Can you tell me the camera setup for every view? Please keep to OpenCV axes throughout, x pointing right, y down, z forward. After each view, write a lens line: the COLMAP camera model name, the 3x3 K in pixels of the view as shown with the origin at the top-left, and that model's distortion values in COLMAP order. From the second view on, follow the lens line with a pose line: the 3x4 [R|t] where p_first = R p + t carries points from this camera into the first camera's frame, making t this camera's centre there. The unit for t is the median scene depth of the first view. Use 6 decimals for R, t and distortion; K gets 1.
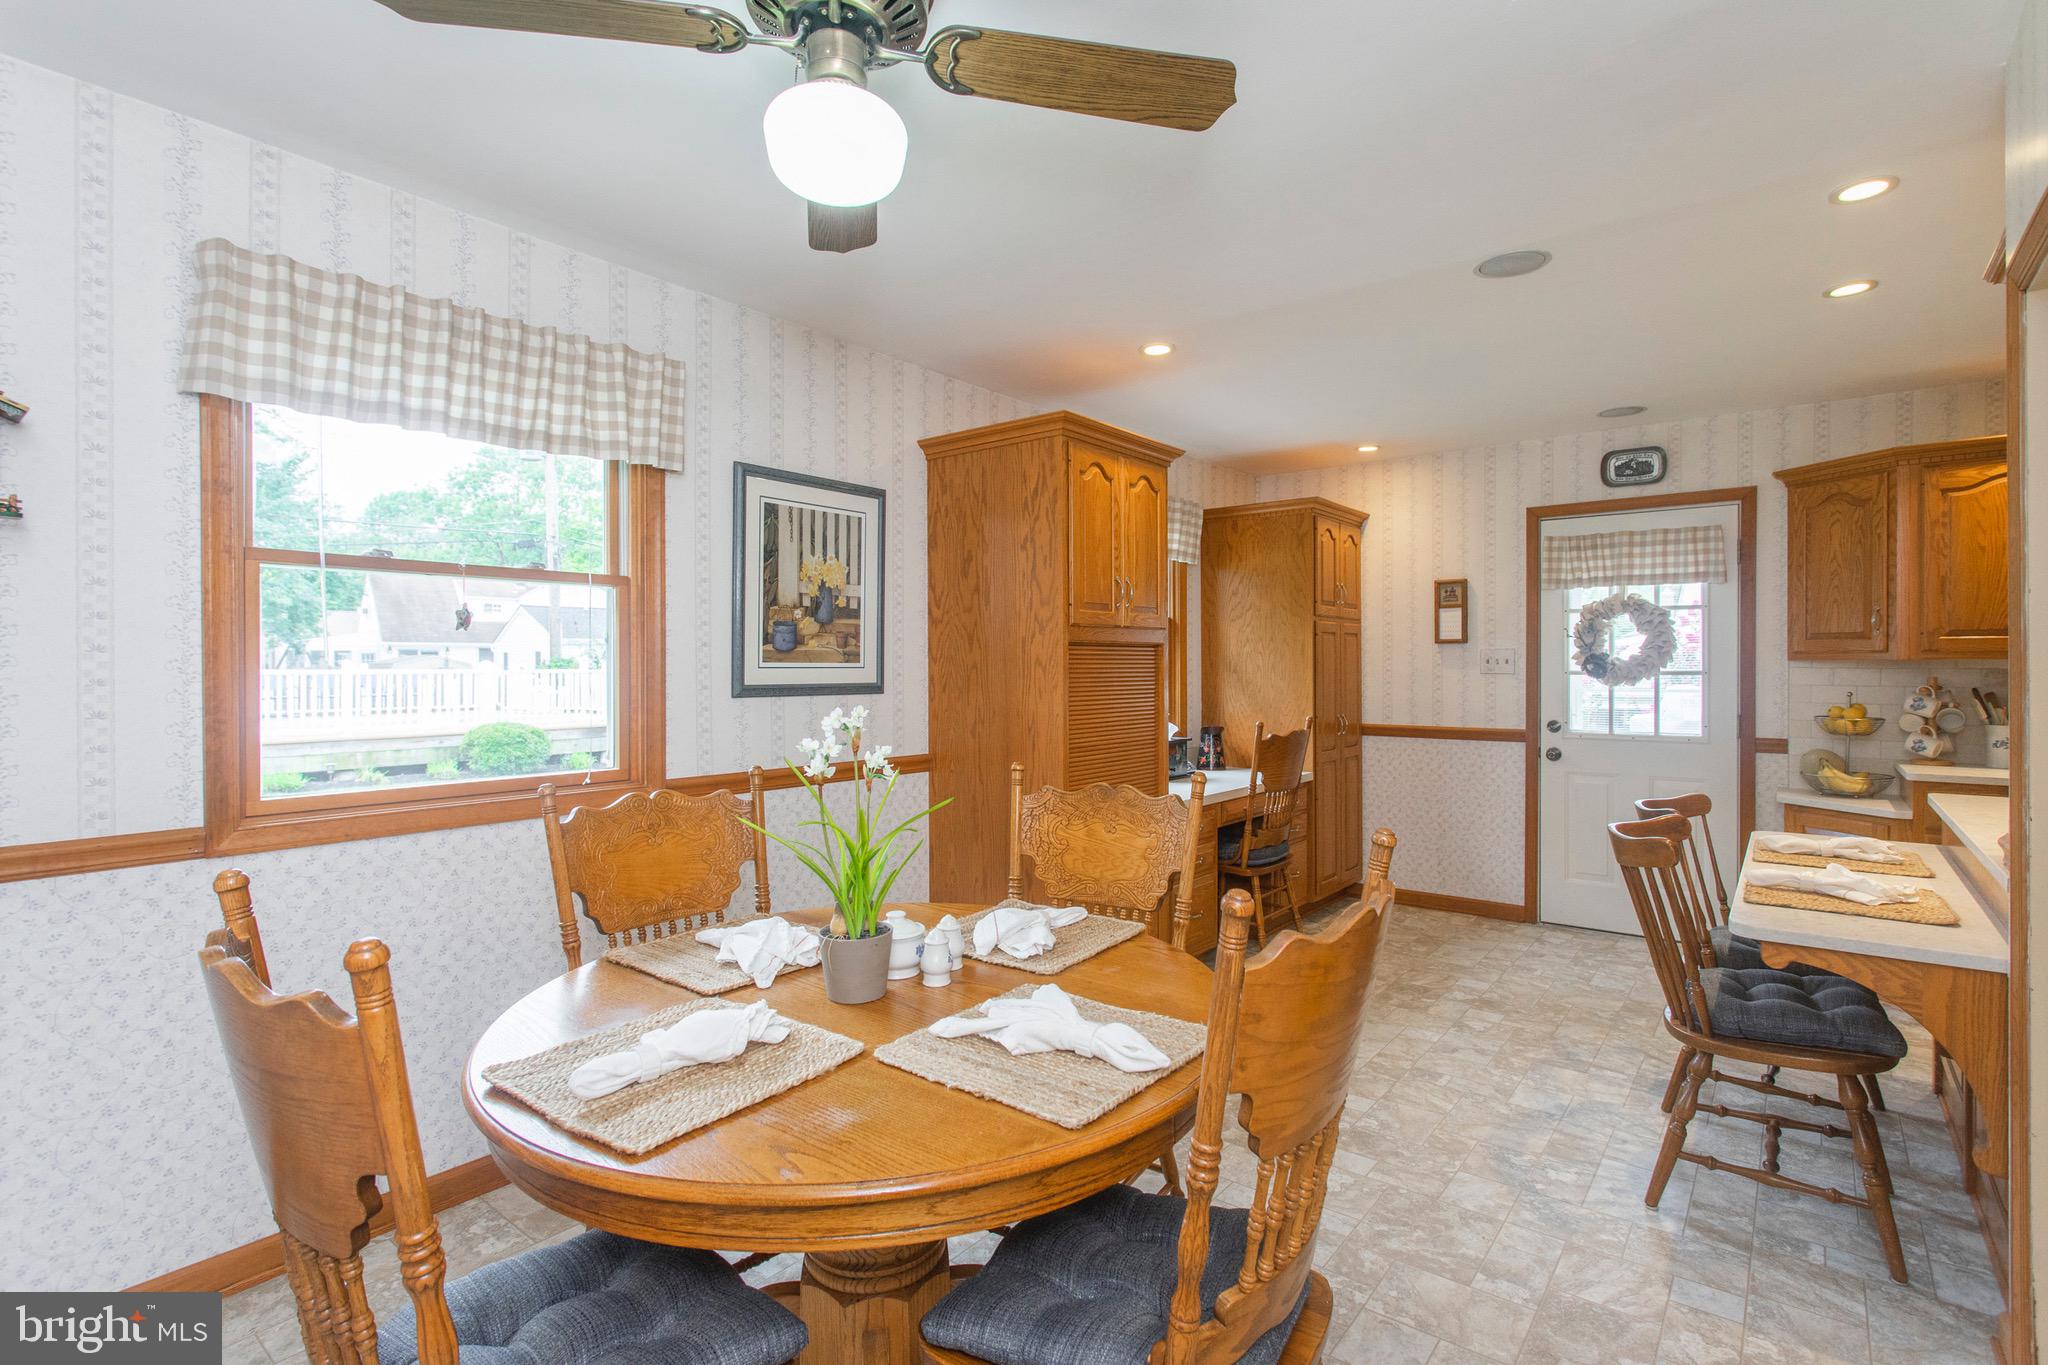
lens RADIAL K [[965.8, 0, 1052.4], [0, 965.8, 672.9], [0, 0, 1]] dist [-0.002474, 0.005291]
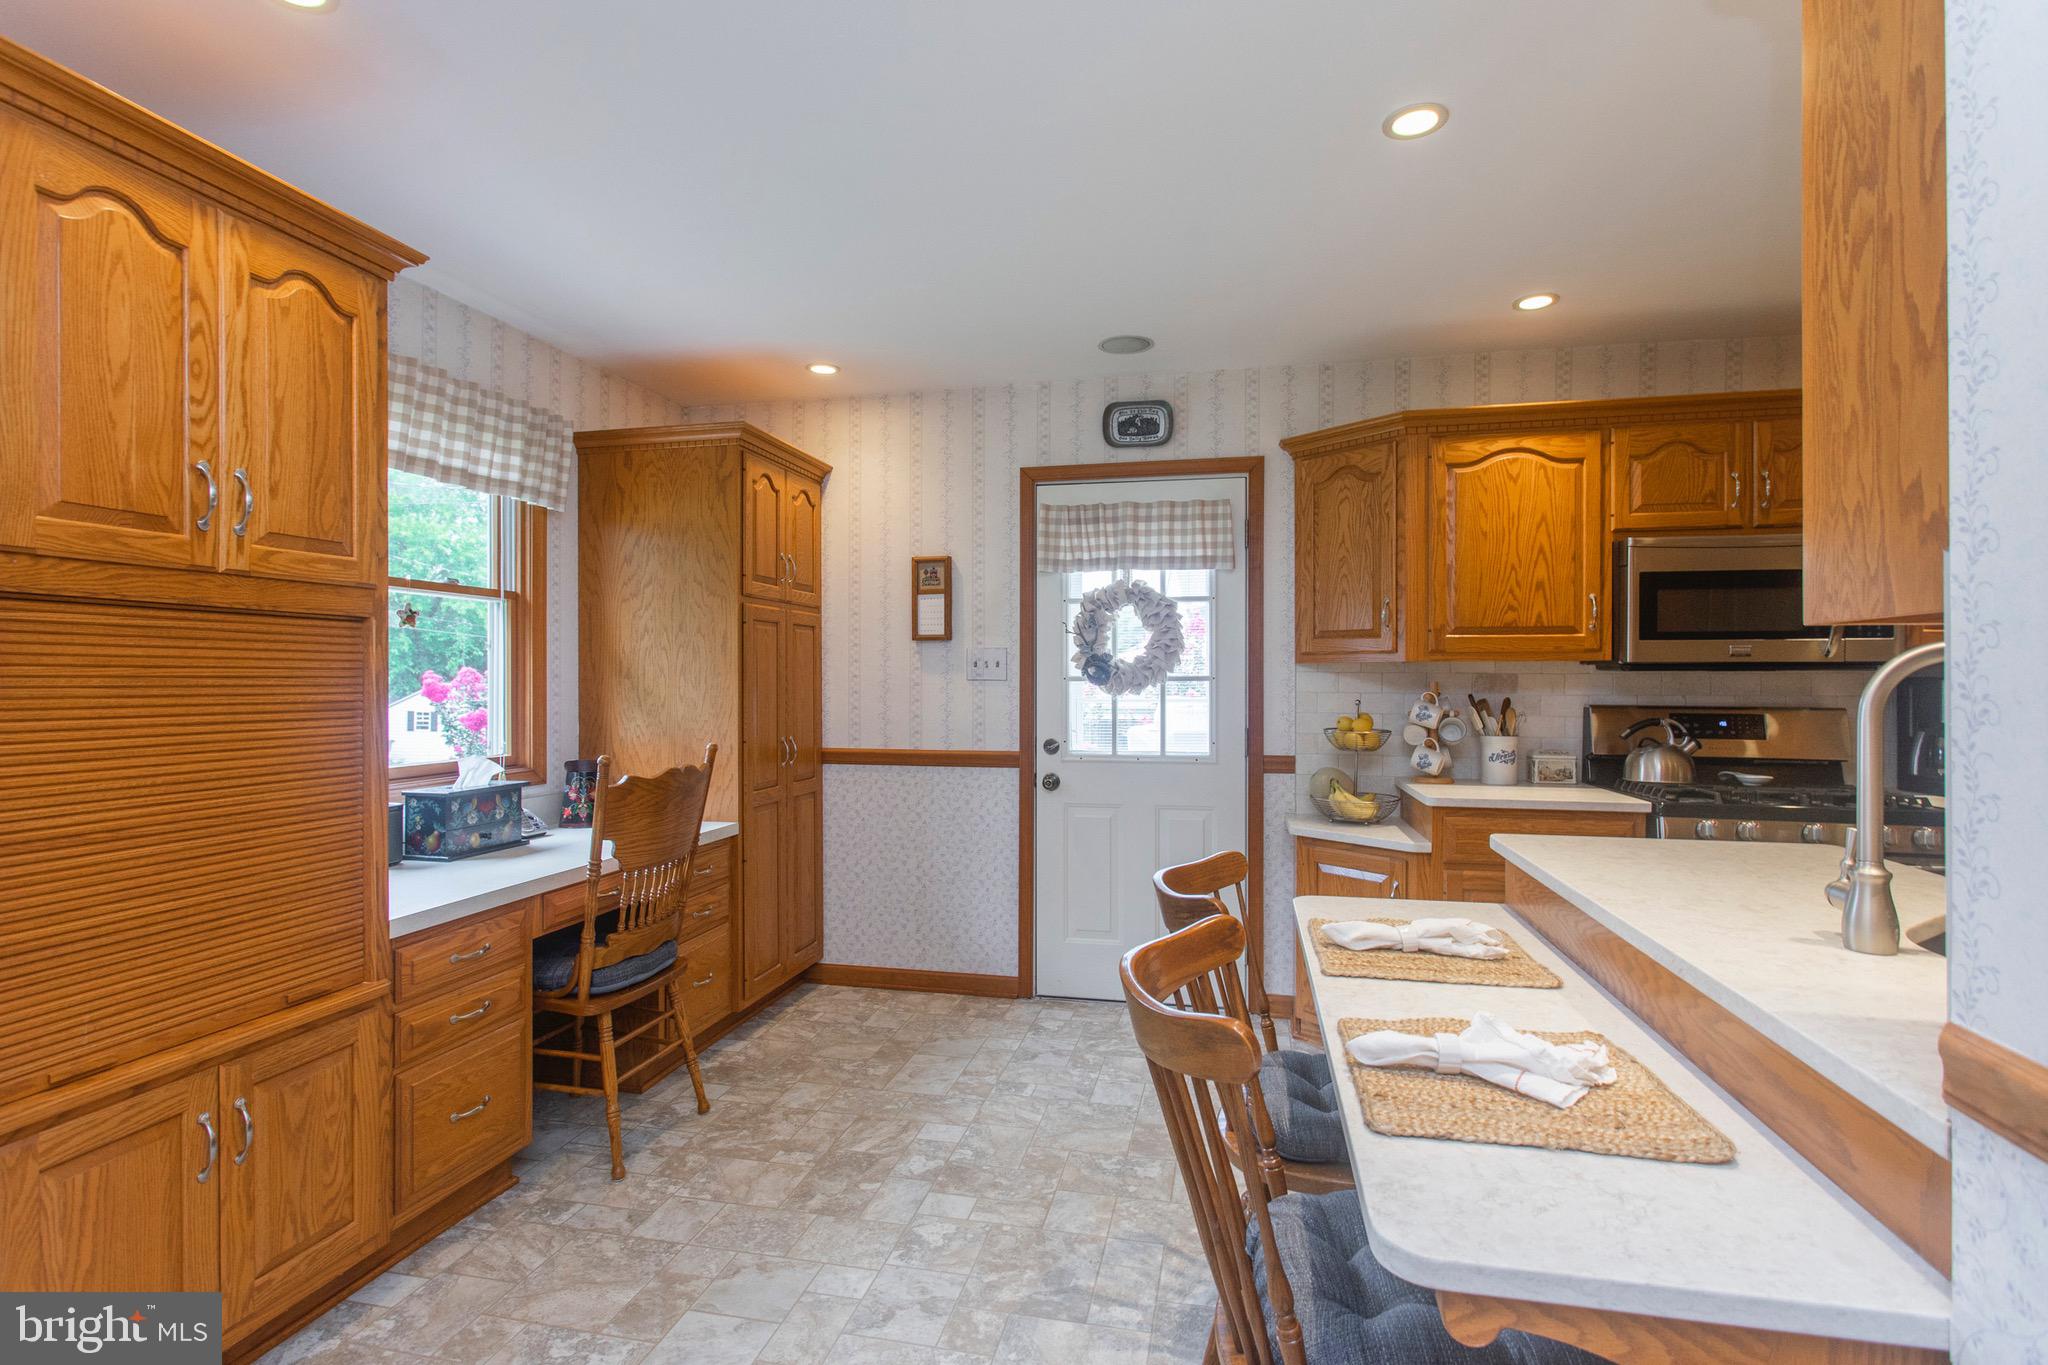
lens RADIAL K [[964.5, 0, 1029.0], [0, 964.5, 680.1], [0, 0, 1]] dist [-0.007937, 0.005668]
pose [[0.903699, 0.002960, 0.428157, 0.177863], [0.000602, 0.999966, -0.008182, 0.008017], [-0.428167, 0.007652, 0.903667, 0.317716]]
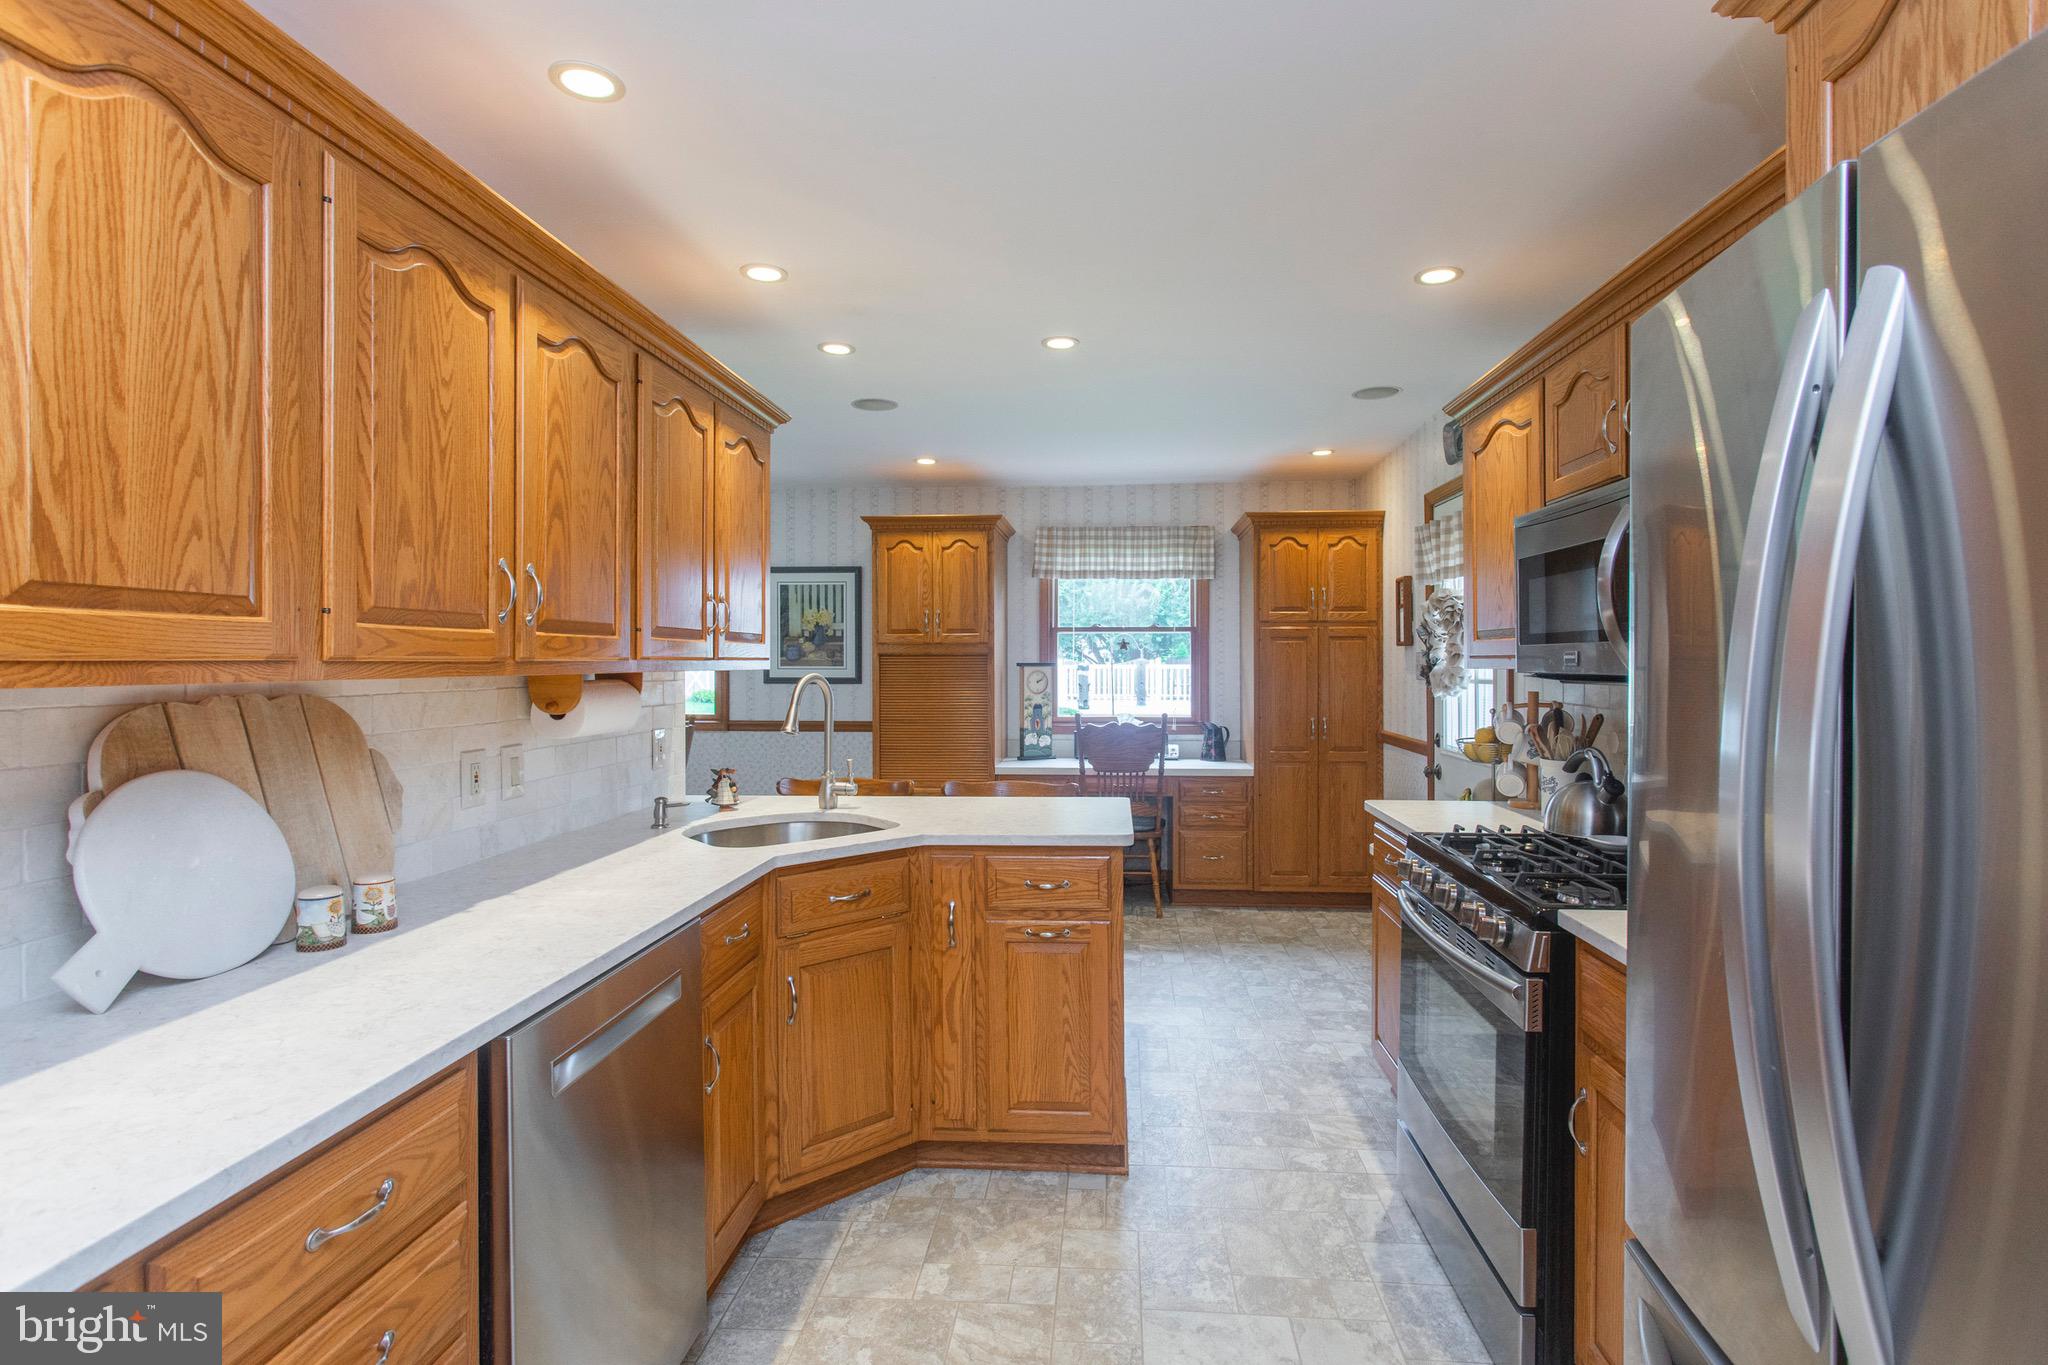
lens RADIAL K [[983.8, 0, 1052.0], [0, 983.8, 666.2], [0, 0, 1]] dist [-0.017112, 0.015175]
pose [[0.562686, 0.005361, -0.826653, 1.140884], [-0.006987, 0.999974, 0.001729, -0.012120], [0.826641, 0.004802, 0.562709, 0.221505]]
